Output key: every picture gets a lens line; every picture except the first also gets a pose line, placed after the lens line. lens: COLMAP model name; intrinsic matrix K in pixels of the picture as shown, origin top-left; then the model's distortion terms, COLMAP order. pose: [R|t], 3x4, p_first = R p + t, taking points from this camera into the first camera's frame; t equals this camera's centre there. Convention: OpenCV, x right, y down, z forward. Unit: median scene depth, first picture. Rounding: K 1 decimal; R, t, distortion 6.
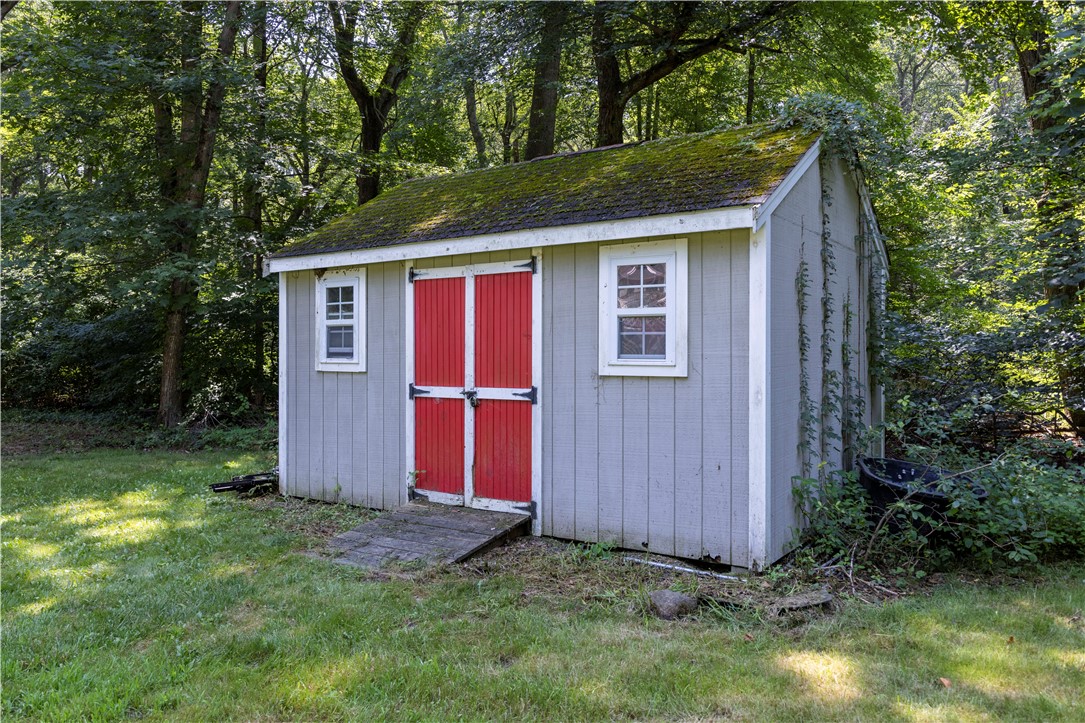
lens RADIAL K [[842.4, 0, 542.5], [0, 842.4, 361.5], [0, 0, 1]] dist [-0.002006, -0.000363]
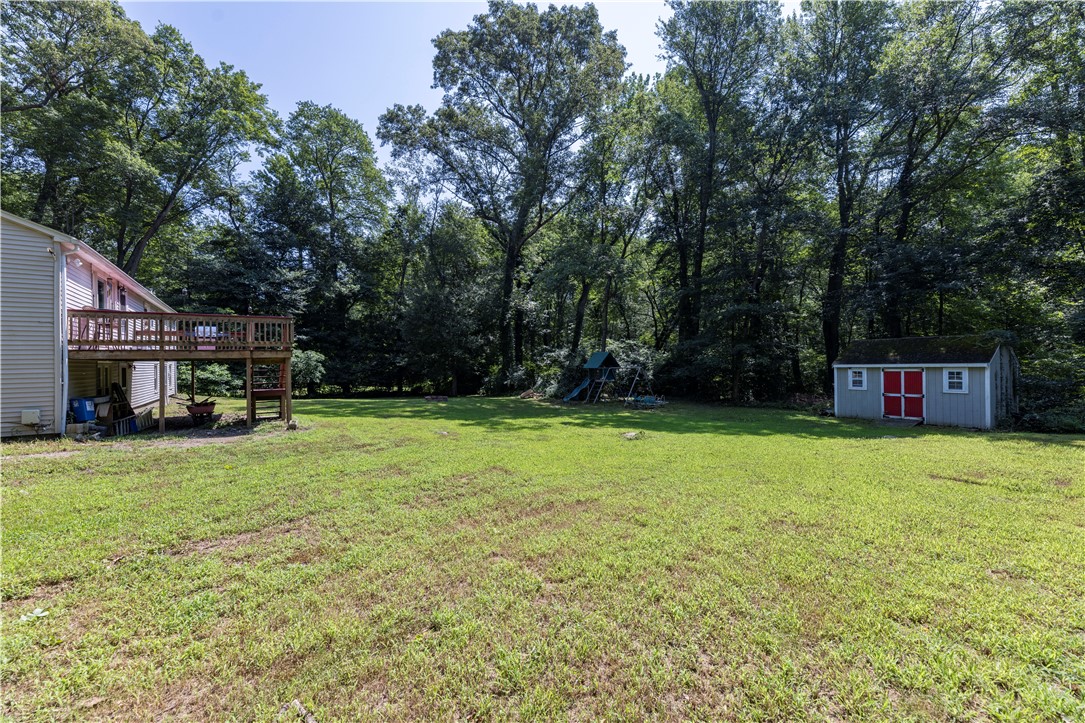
lens RADIAL K [[434.6, 0, 539.0], [0, 434.6, 361.0], [0, 0, 1]] dist [0.000930, 0.000055]
pose [[0.914694, -0.011466, -0.403984, -1.036239], [0.002784, 0.999753, -0.022071, -0.115719], [0.404137, 0.019064, 0.914500, -2.252049]]
